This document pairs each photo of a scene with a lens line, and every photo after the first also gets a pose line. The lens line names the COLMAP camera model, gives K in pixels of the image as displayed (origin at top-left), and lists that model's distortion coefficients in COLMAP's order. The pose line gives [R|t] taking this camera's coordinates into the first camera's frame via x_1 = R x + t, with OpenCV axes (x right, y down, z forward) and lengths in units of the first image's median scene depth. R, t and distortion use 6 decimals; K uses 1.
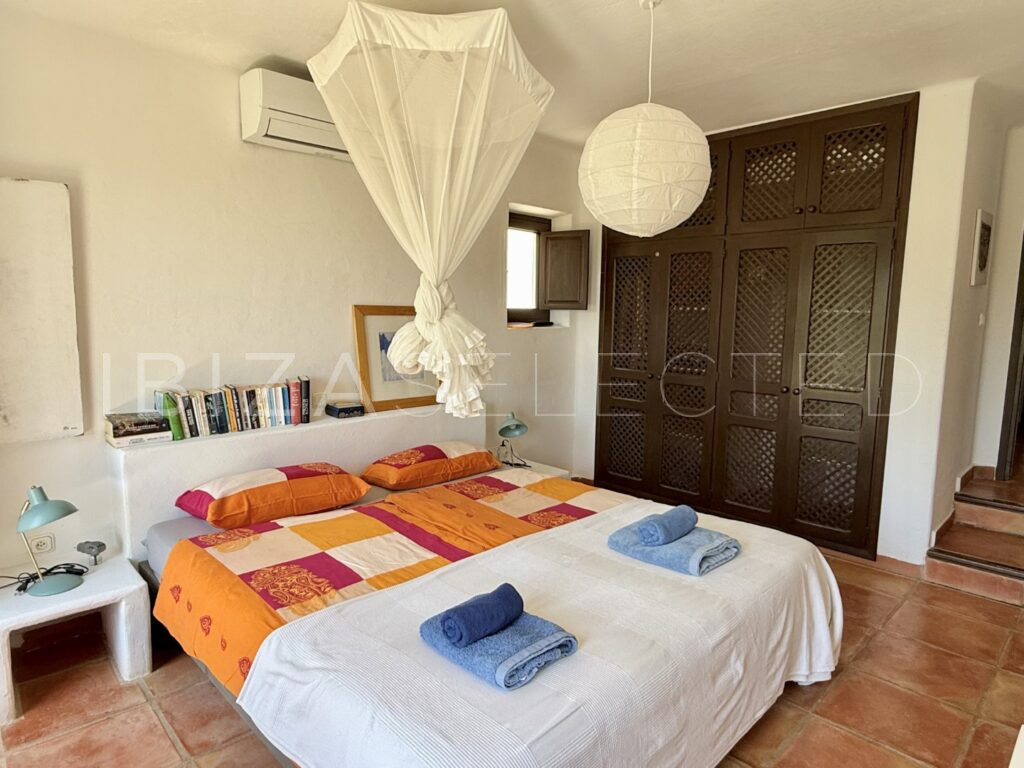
lens RADIAL K [[614.0, 0, 513.1], [0, 614.0, 386.4], [0, 0, 1]] dist [-0.003340, 0.000738]
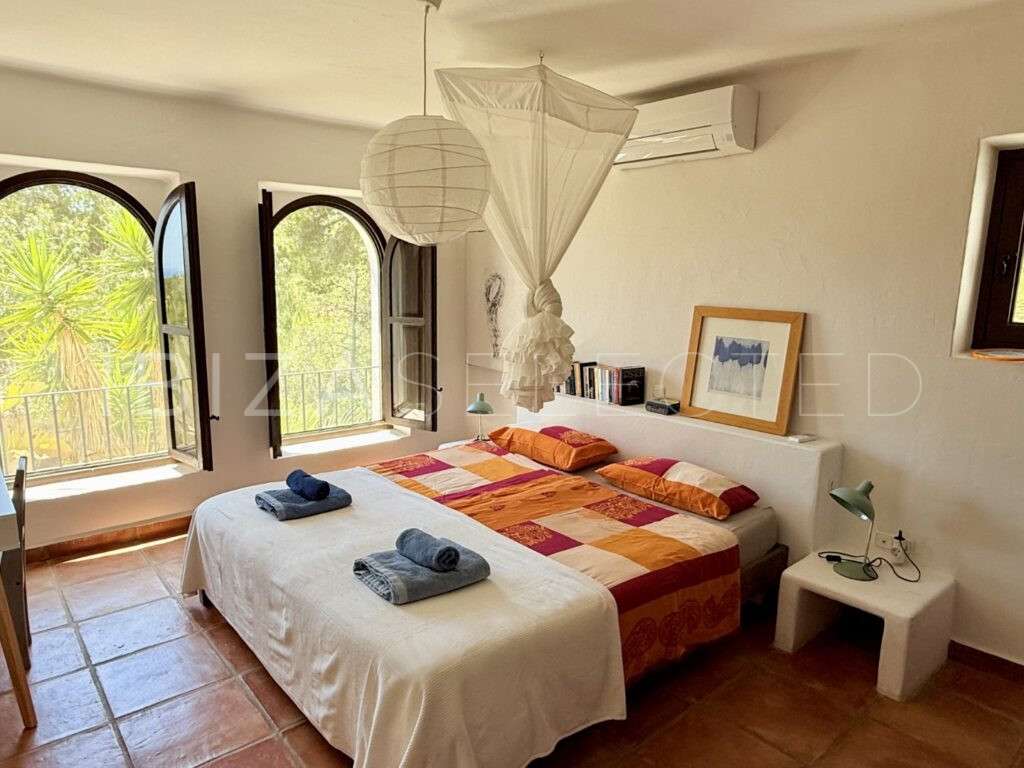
lens RADIAL K [[658.2, 0, 512.7], [0, 658.2, 383.0], [0, 0, 1]] dist [-0.001701, -0.000040]
pose [[-0.058252, 0.156357, -0.985981, 0.970440], [-0.141494, 0.976395, 0.163197, -0.168547], [0.988224, 0.149017, -0.034753, 0.906411]]
